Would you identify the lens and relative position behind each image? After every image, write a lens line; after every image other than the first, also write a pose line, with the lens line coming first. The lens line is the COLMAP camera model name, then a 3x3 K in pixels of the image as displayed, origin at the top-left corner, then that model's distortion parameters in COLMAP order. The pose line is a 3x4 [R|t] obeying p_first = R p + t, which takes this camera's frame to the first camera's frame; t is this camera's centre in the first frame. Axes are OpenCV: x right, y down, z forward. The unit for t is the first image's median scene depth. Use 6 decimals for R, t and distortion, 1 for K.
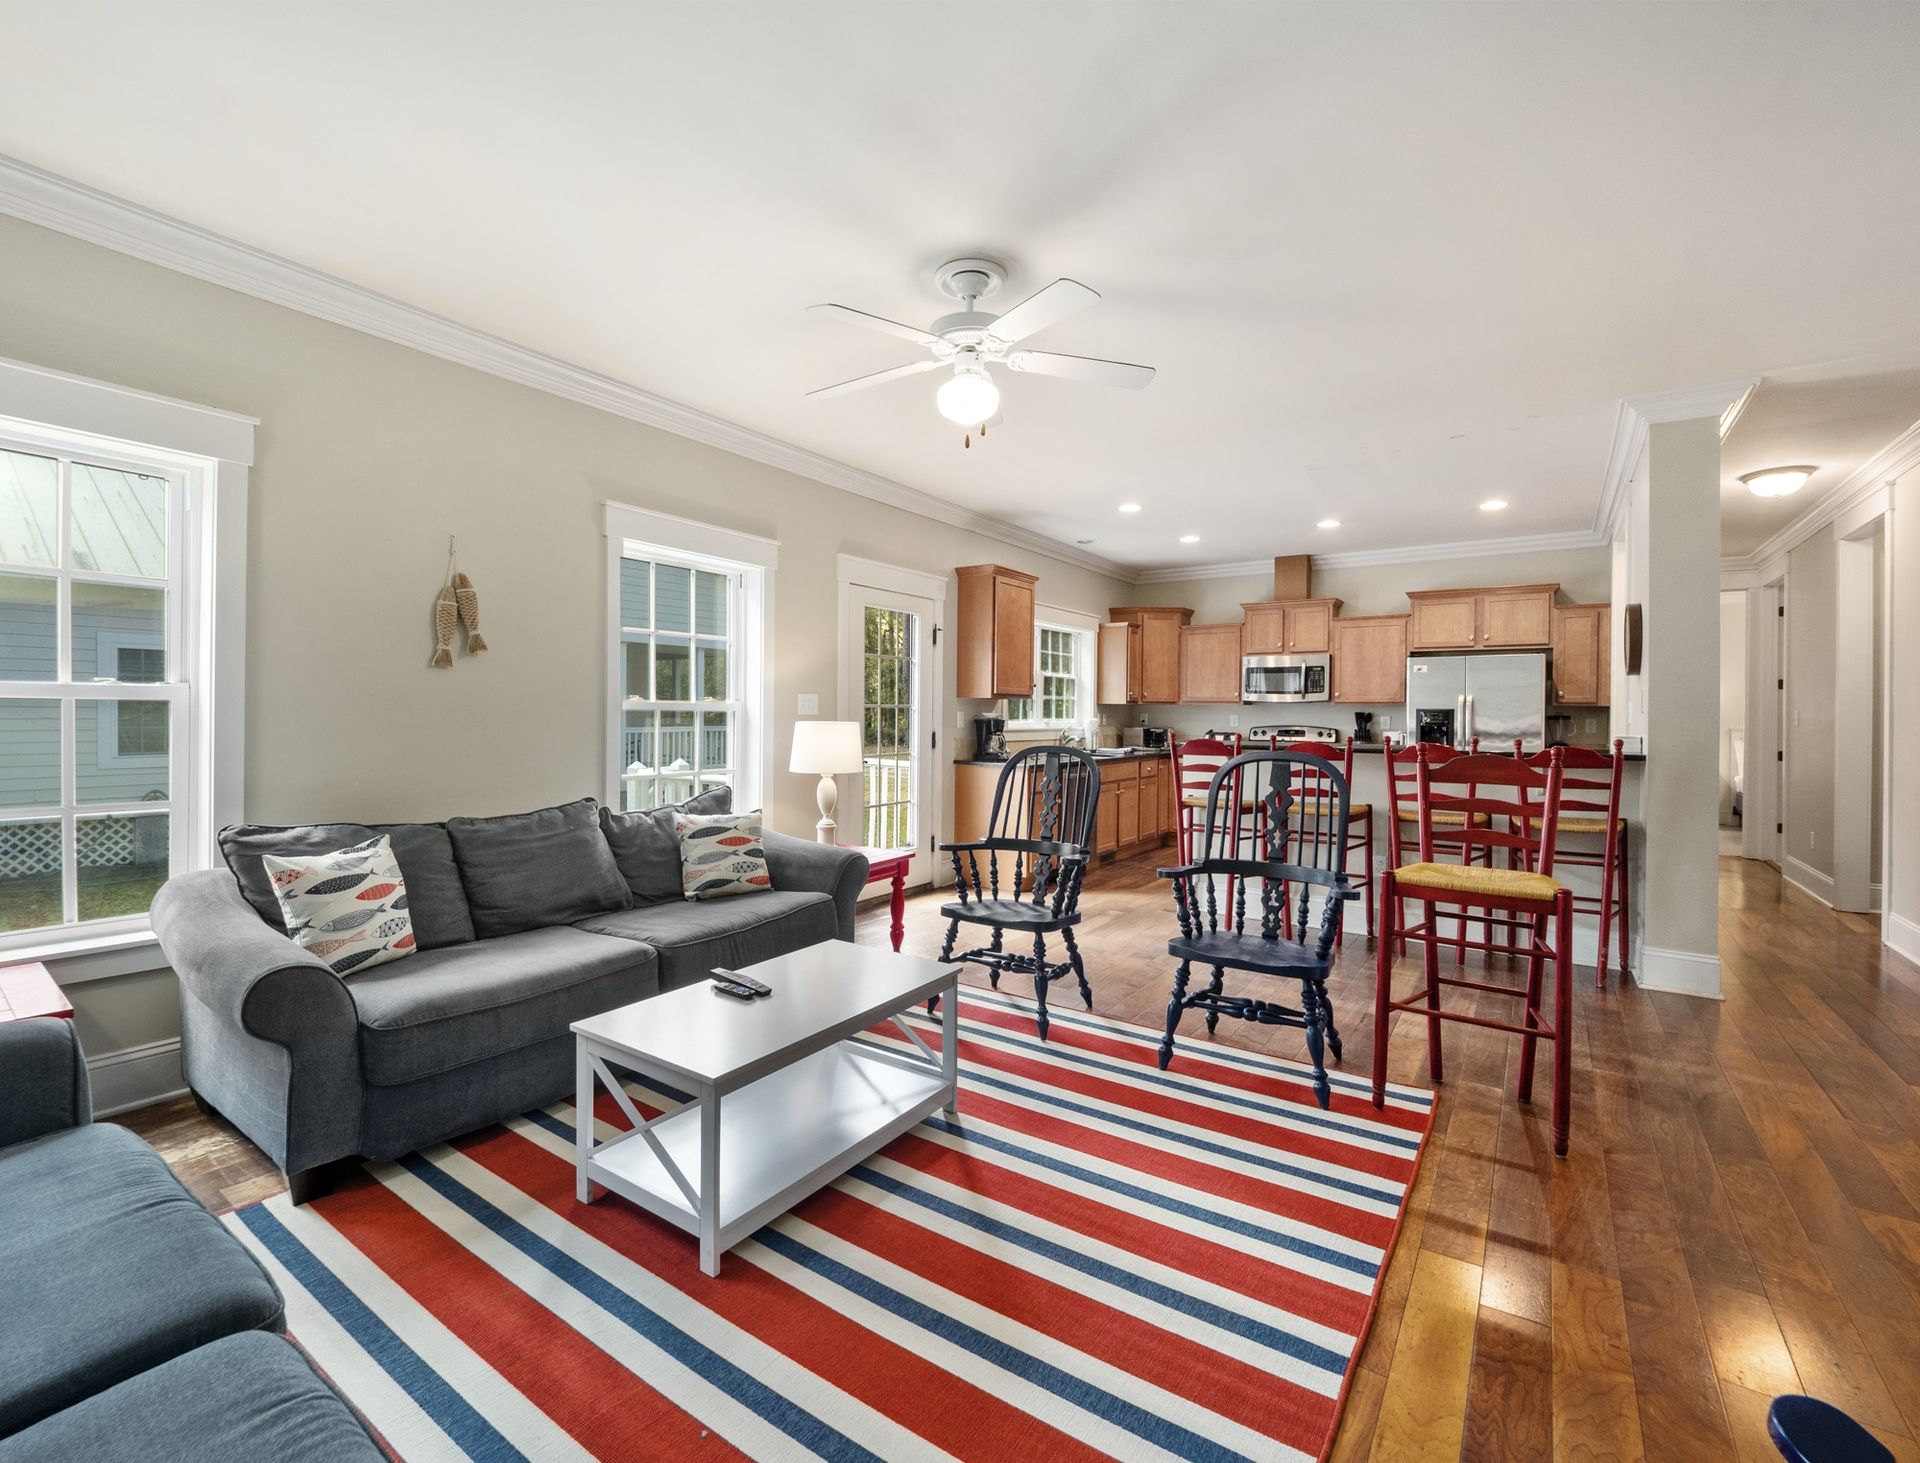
lens RADIAL K [[844.8, 0, 952.1], [0, 844.8, 714.4], [0, 0, 1]] dist [0.003207, -0.000391]
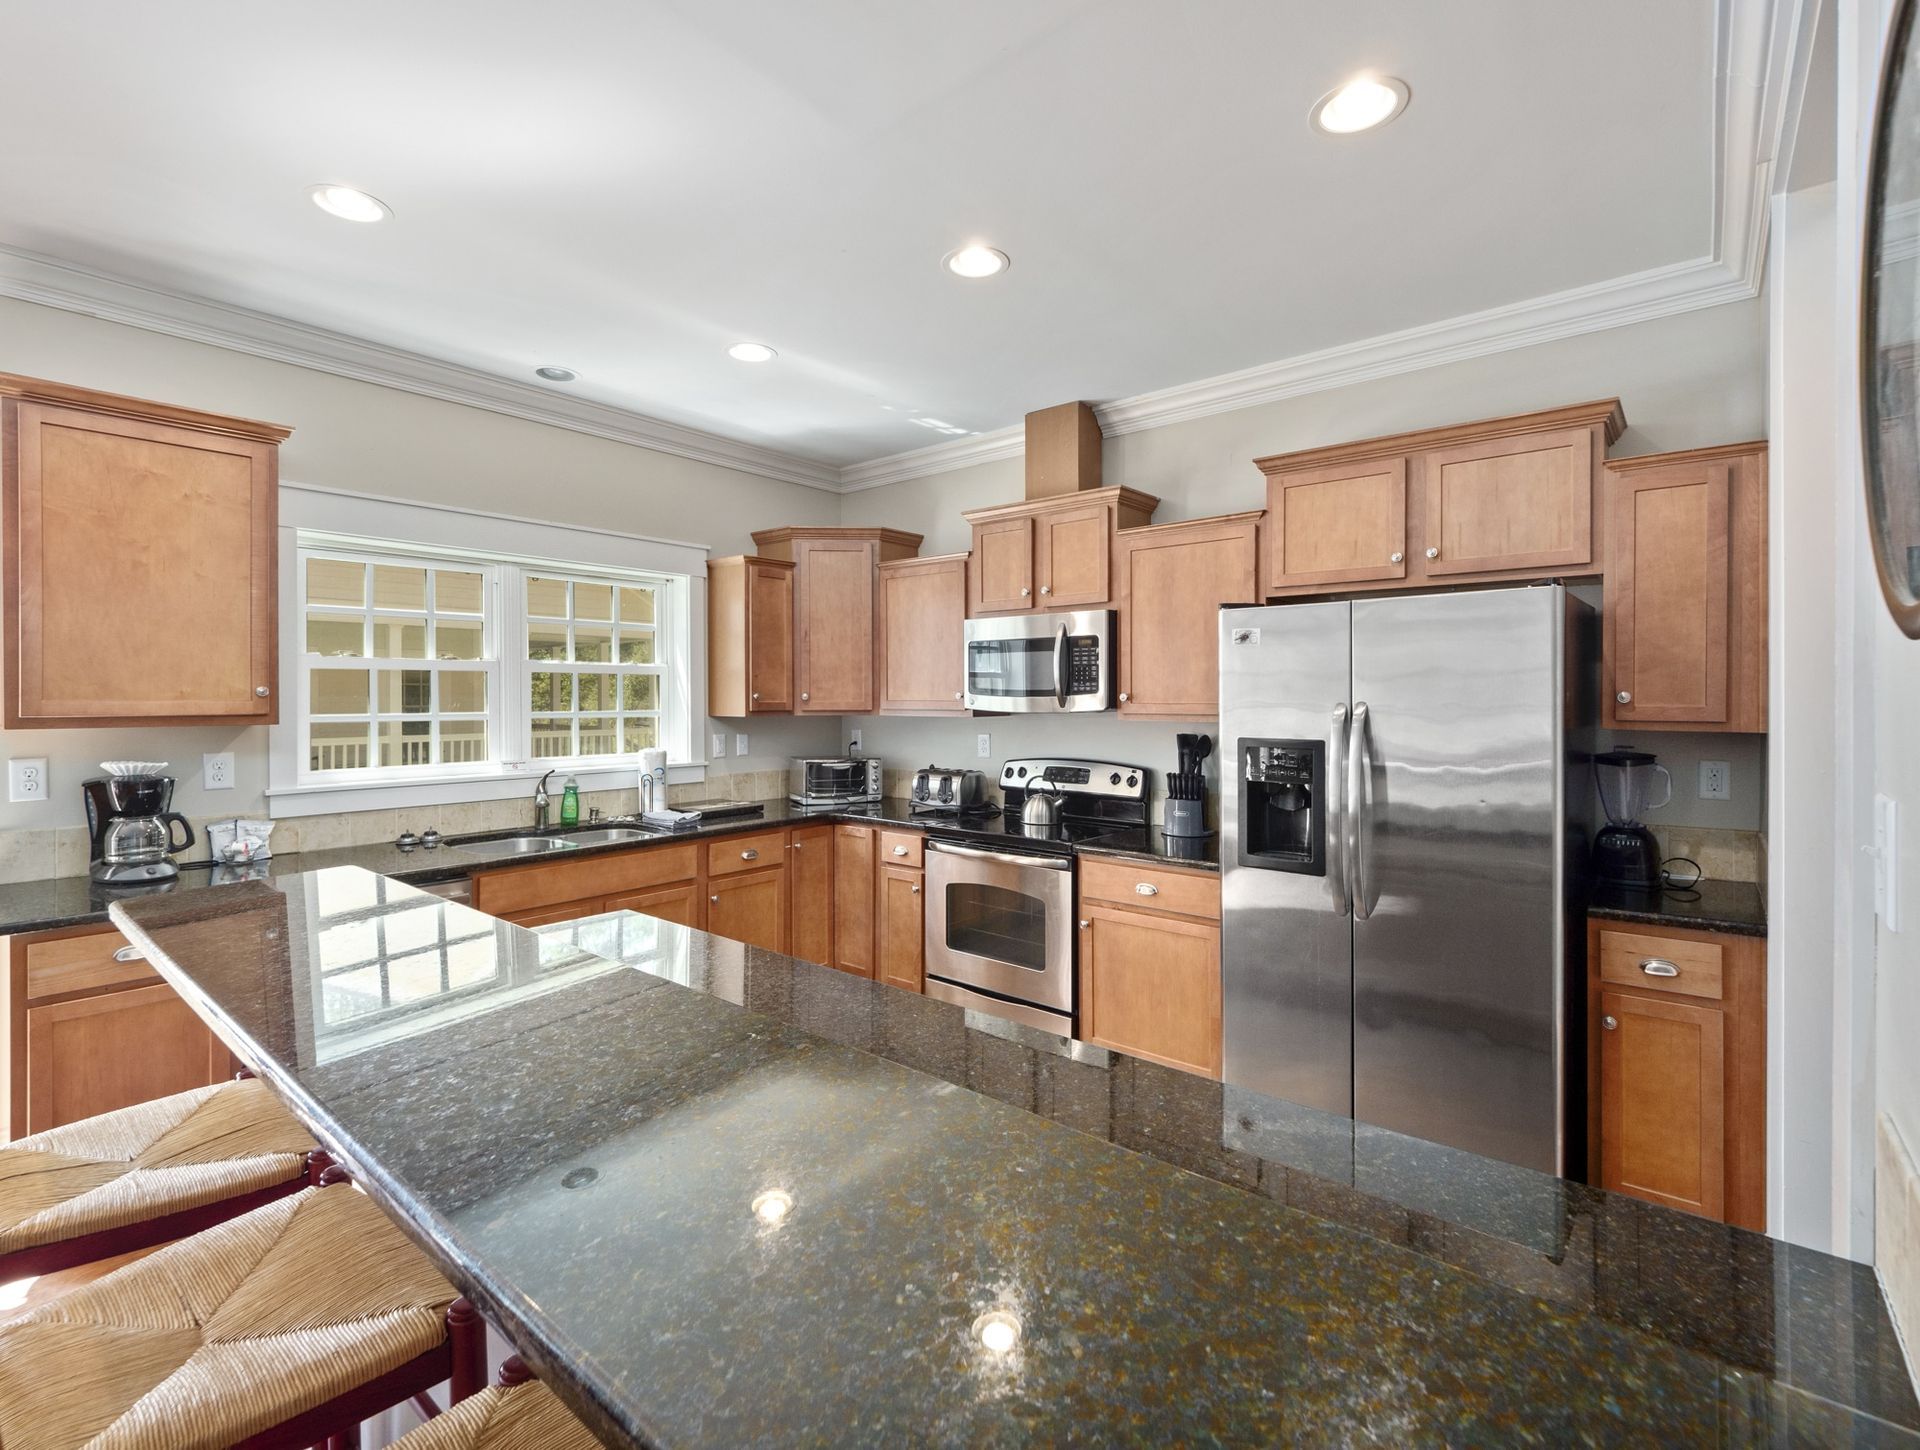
lens RADIAL K [[879.3, 0, 962.2], [0, 879.3, 706.5], [0, 0, 1]] dist [0.015974, 0.000184]
pose [[0.996608, -0.009346, -0.081767, 0.470084], [0.009839, 0.999936, 0.005629, -0.025405], [0.081709, -0.006415, 0.996636, 0.598883]]
